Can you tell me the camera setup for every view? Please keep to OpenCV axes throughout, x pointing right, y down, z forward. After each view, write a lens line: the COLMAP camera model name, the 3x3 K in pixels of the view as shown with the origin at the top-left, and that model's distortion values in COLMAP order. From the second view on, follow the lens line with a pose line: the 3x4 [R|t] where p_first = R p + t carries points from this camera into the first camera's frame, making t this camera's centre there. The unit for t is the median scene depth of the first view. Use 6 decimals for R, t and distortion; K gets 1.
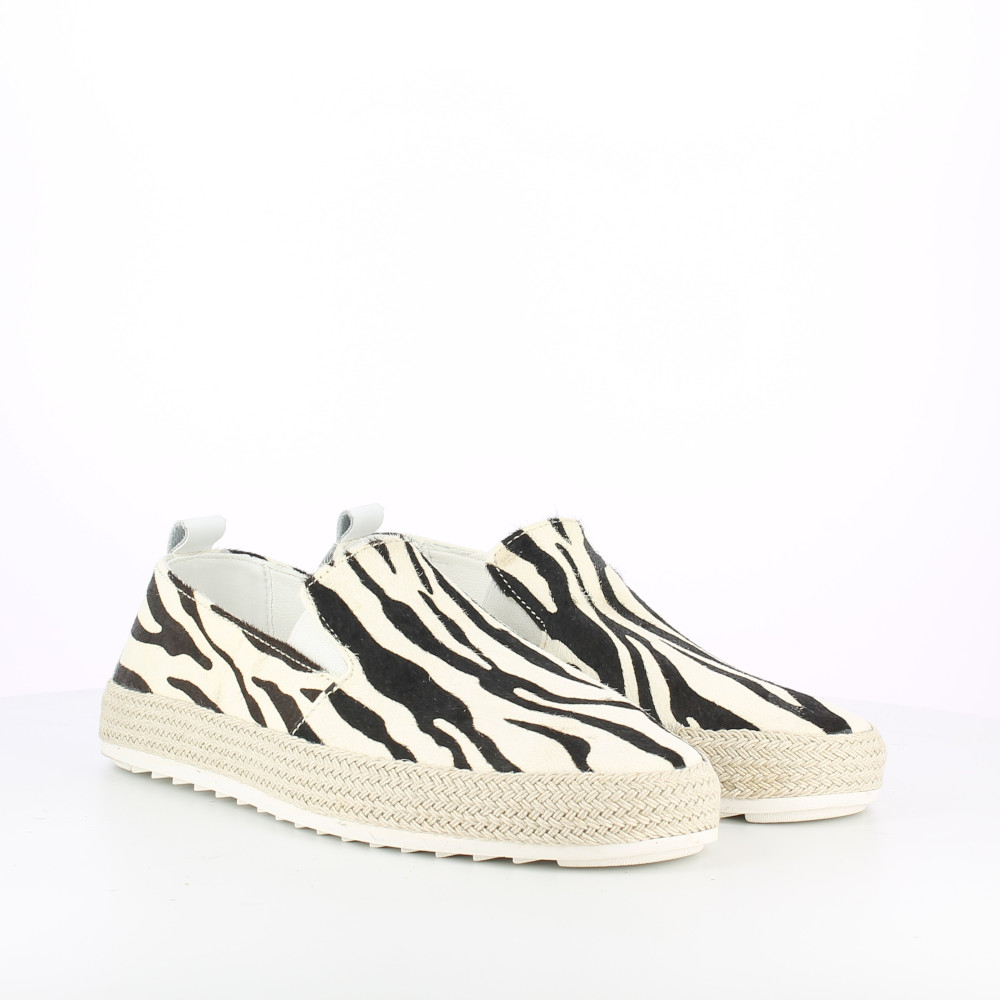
lens RADIAL K [[2354.2, 0, 497.3], [0, 2354.2, 498.1], [0, 0, 1]] dist [-0.032343, 0.000000]
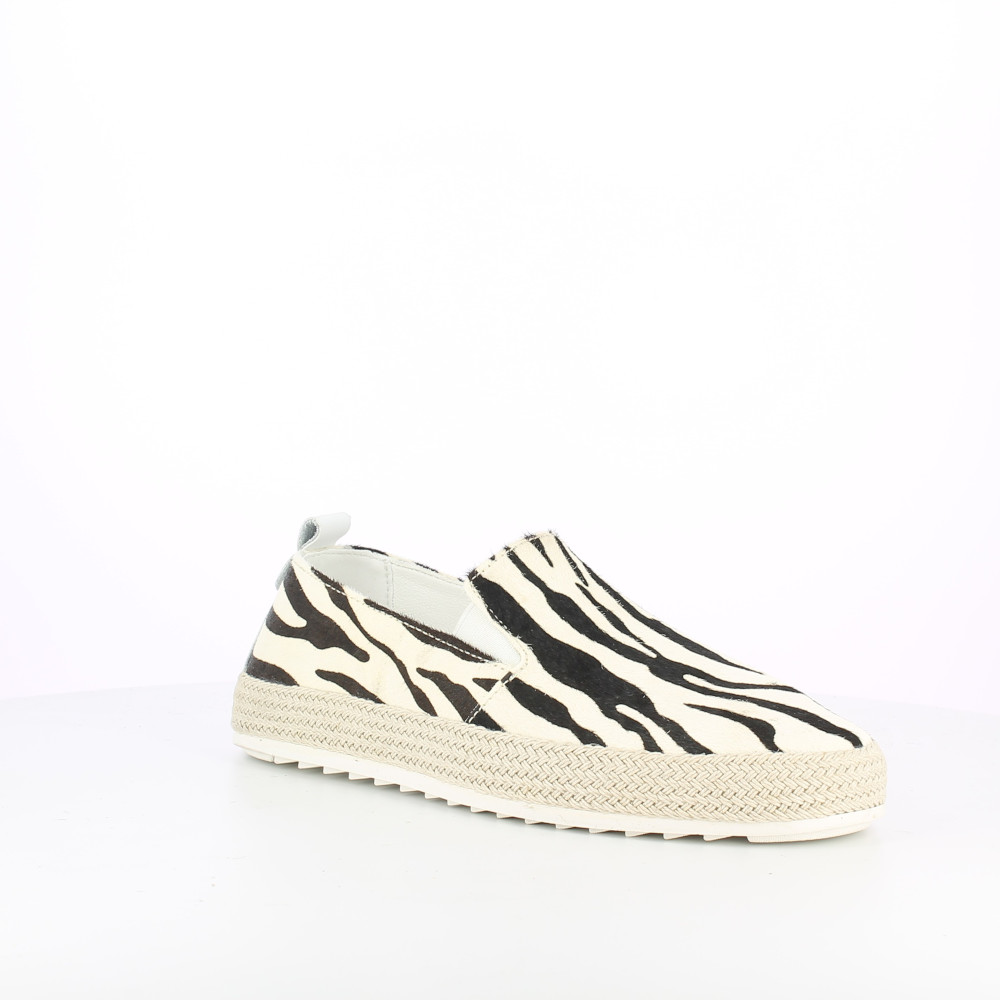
lens RADIAL K [[2354.2, 0, 504.4], [0, 2354.2, 499.5], [0, 0, 1]] dist [-0.032343, 0.000000]
pose [[0.995268, -0.007538, 0.096870, -0.172220], [0.007188, 0.999966, 0.003966, -0.002259], [-0.096897, -0.003251, 0.995289, -0.038105]]
